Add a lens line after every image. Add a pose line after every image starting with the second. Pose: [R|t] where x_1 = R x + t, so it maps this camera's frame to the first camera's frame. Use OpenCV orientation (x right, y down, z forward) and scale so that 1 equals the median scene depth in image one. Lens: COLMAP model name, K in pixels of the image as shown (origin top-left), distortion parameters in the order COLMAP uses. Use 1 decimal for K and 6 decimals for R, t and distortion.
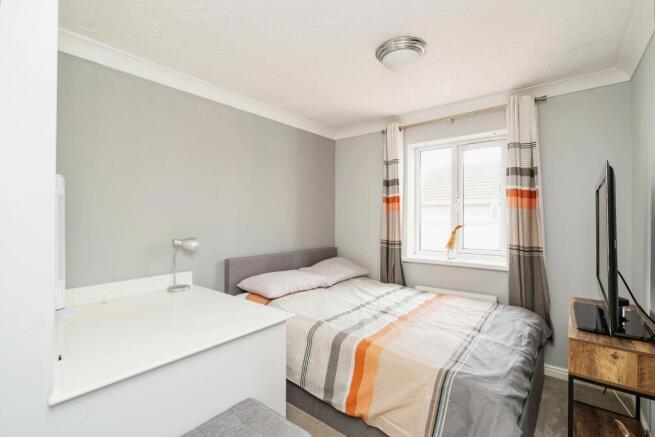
lens RADIAL K [[299.7, 0, 328.7], [0, 299.7, 215.9], [0, 0, 1]] dist [-0.011357, 0.001203]
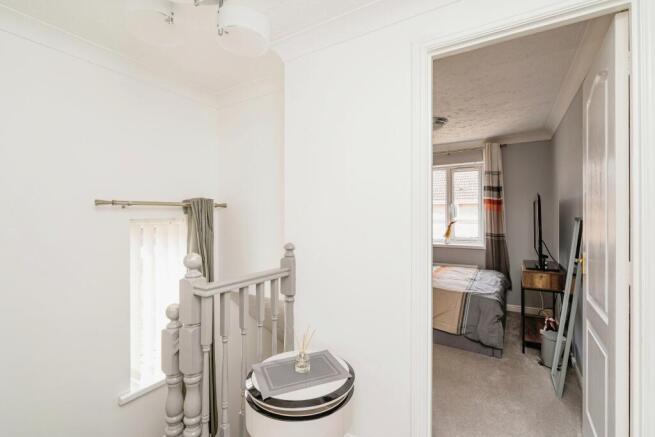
lens RADIAL K [[299.7, 0, 326.5], [0, 299.7, 216.0], [0, 0, 1]] dist [-0.011357, 0.001203]
pose [[0.992656, -0.007362, 0.120749, -0.483283], [0.007083, 0.999971, 0.002743, -0.008434], [-0.120765, -0.001867, 0.992679, -0.548221]]
